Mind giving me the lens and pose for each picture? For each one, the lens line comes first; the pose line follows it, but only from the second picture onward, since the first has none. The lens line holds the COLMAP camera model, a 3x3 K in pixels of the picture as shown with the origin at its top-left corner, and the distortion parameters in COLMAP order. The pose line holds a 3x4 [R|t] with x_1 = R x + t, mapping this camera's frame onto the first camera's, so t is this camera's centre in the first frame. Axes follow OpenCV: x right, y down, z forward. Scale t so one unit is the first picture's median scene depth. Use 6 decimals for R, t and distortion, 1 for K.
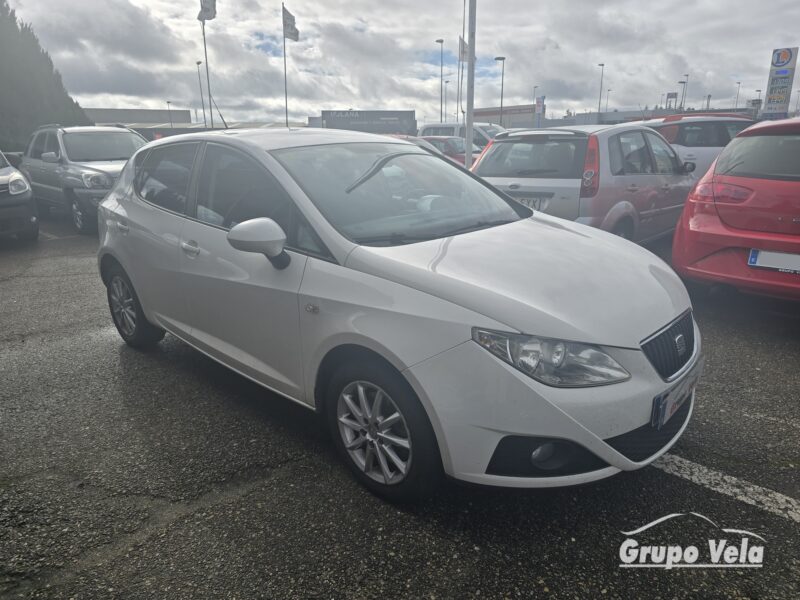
lens RADIAL K [[538.2, 0, 404.3], [0, 538.2, 288.7], [0, 0, 1]] dist [0.048160, -0.044065]
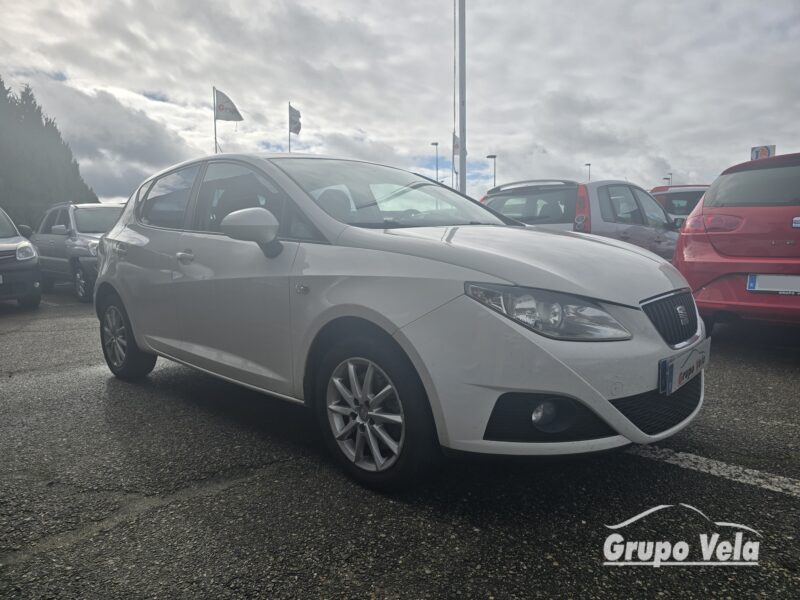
lens RADIAL K [[536.4, 0, 396.7], [0, 536.4, 285.5], [0, 0, 1]] dist [0.051152, -0.048321]
pose [[0.999916, -0.006463, -0.011235, 0.011776], [0.004388, 0.984428, -0.175736, 0.212988], [0.012196, 0.175672, 0.984373, 0.037649]]
